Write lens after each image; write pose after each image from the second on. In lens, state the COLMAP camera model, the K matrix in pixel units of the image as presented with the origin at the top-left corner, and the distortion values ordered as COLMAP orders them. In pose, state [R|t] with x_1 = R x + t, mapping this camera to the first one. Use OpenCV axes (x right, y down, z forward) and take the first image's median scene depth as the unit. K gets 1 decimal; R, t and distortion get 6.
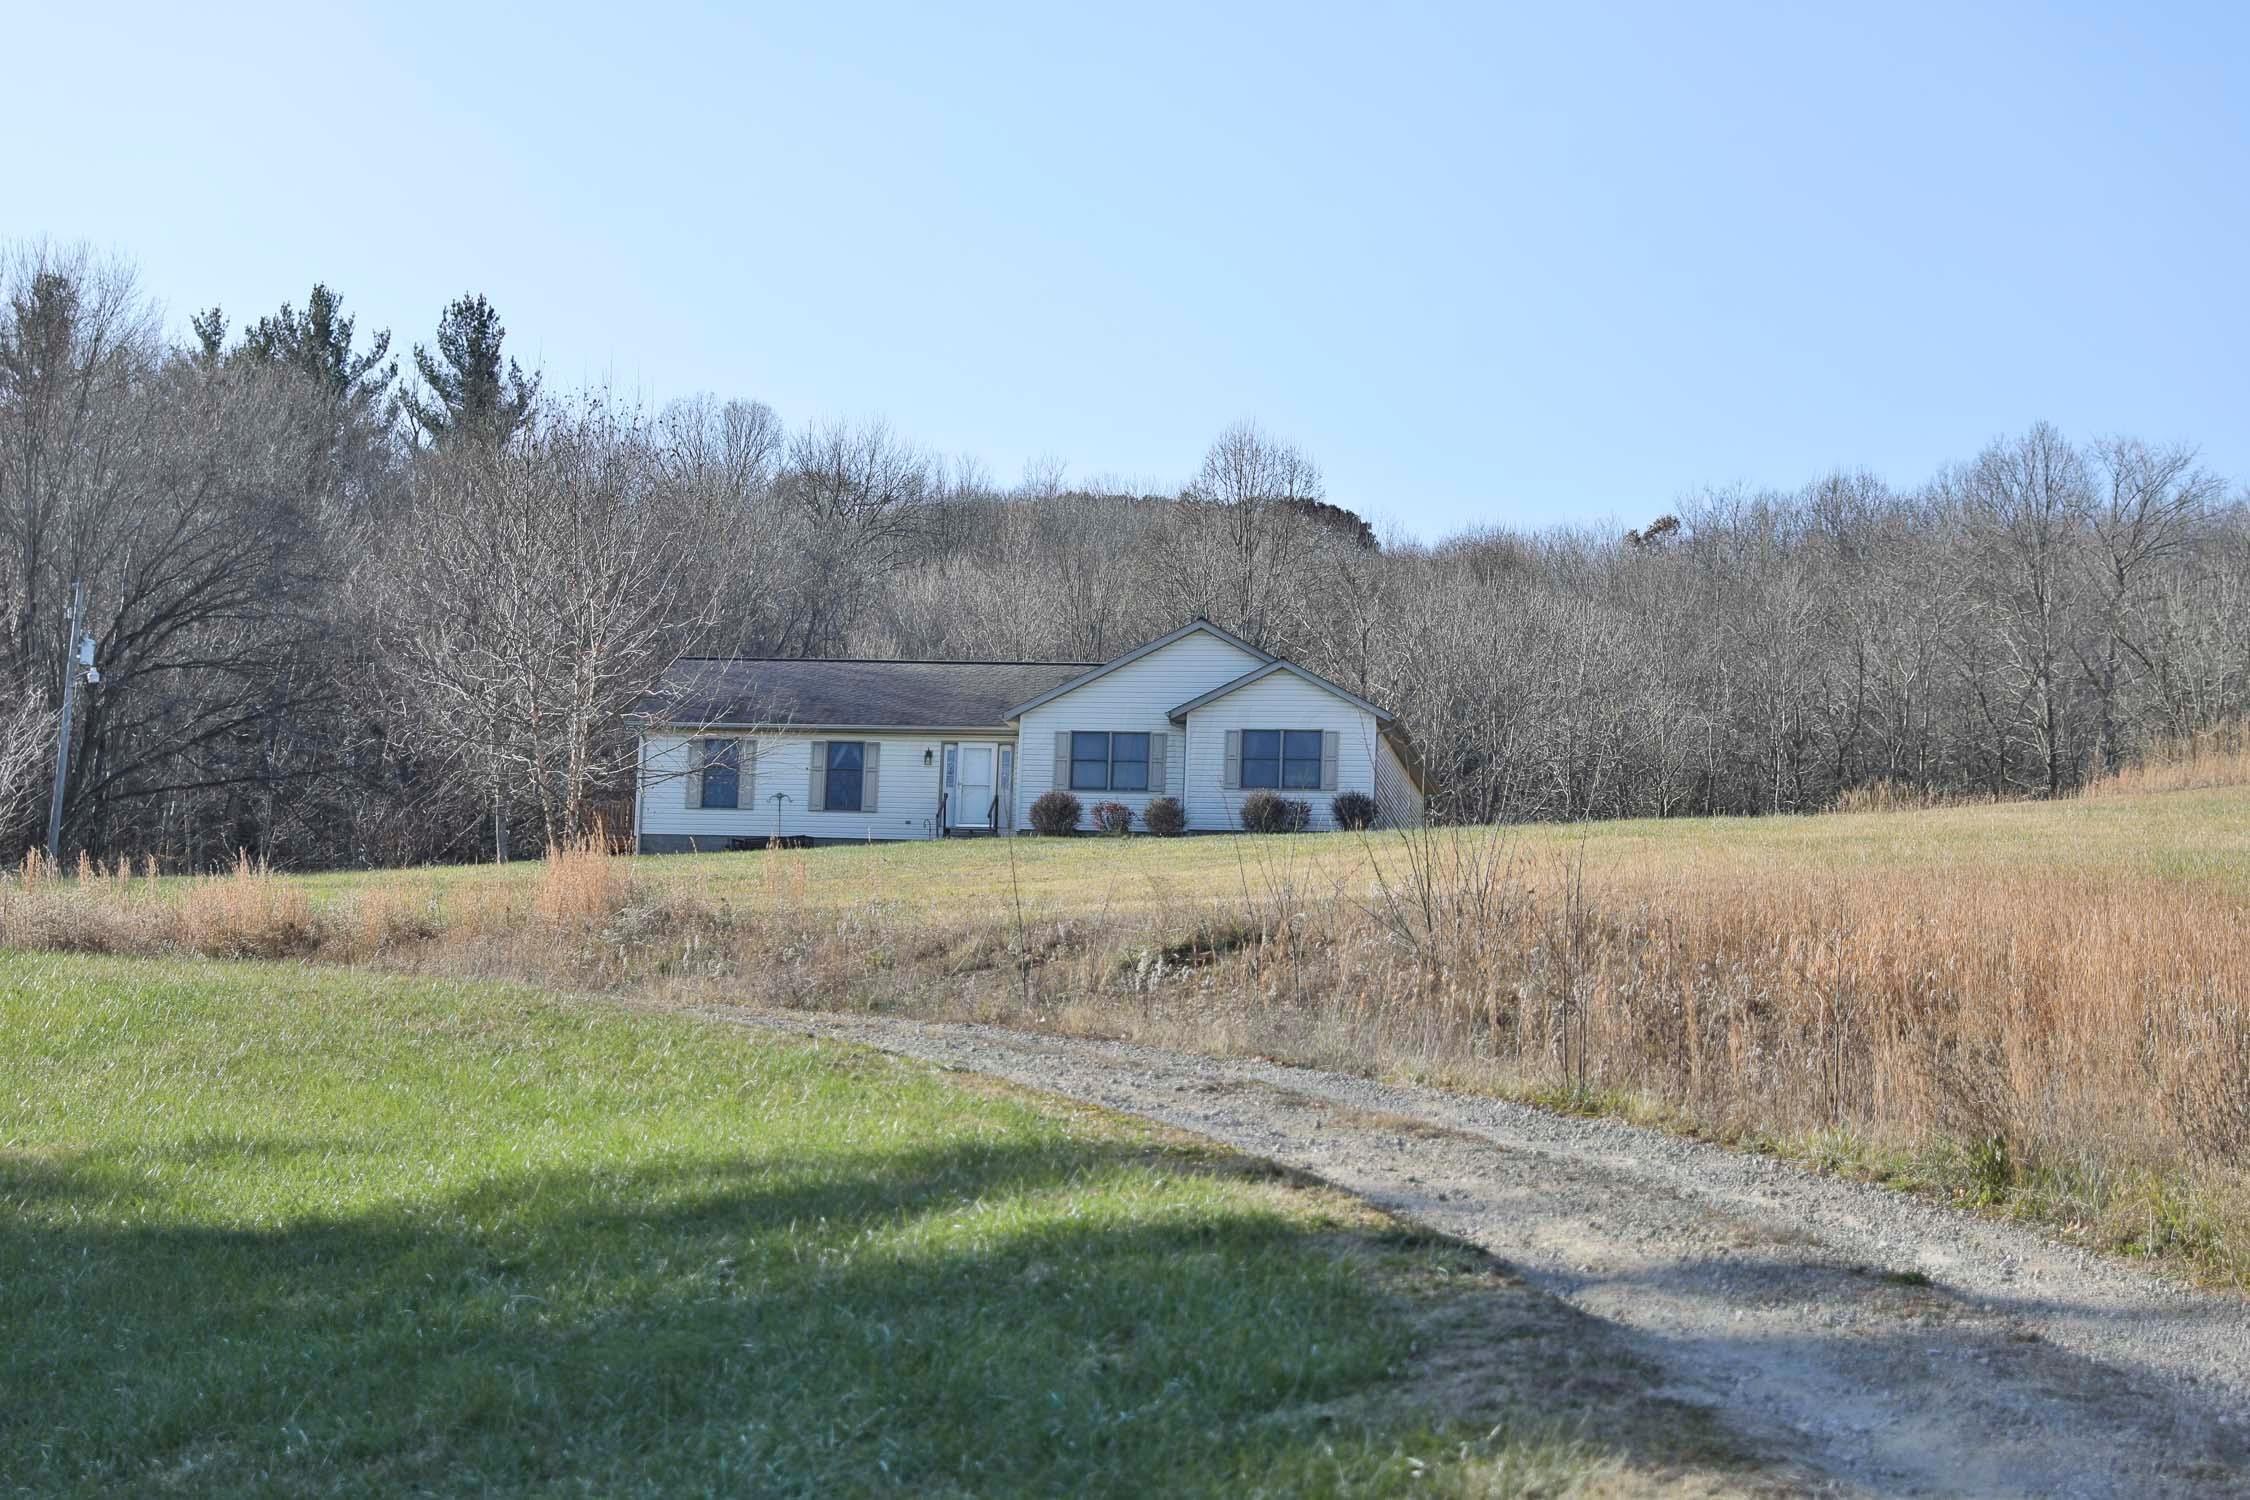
lens RADIAL K [[4540.6, 0, 1124.6], [0, 4540.6, 750.0], [0, 0, 1]] dist [0.014274, 0.000000]
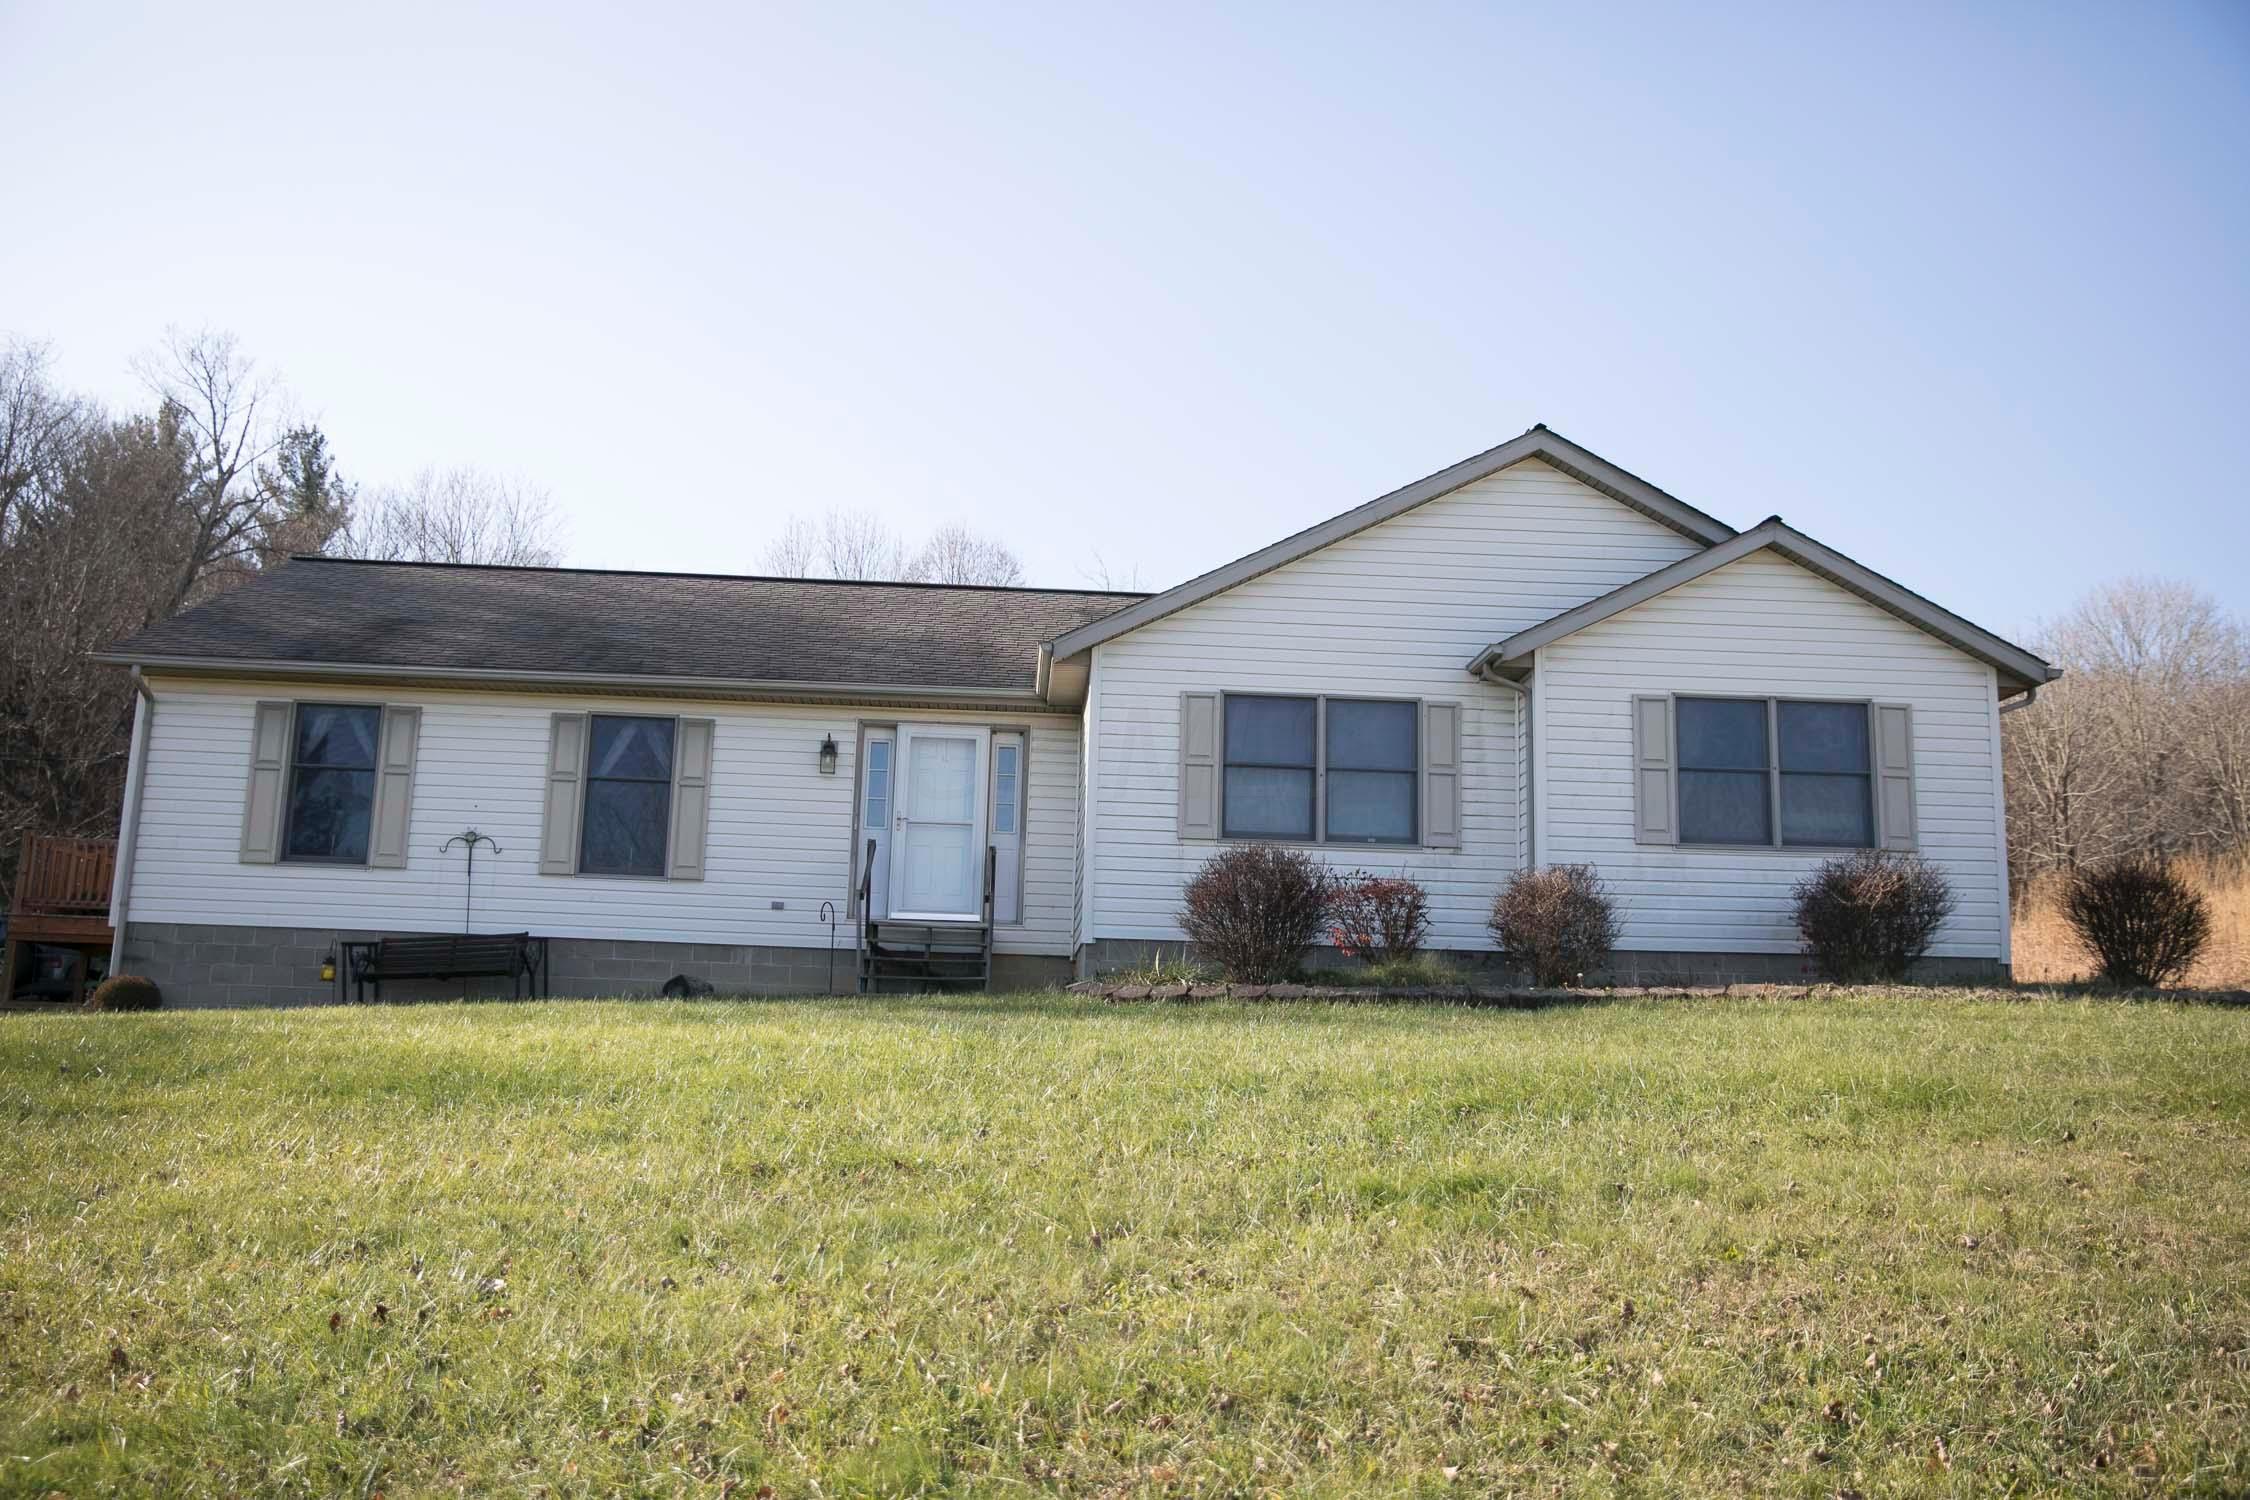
lens RADIAL K [[1924.2, 0, 1128.6], [0, 1924.2, 752.7], [0, 0, 1]] dist [-0.005270, -0.005138]
pose [[0.977969, 0.027283, 0.206958, -0.053054], [-0.020982, 0.999249, -0.032579, 0.006679], [-0.207691, 0.027518, 0.977807, 0.809679]]
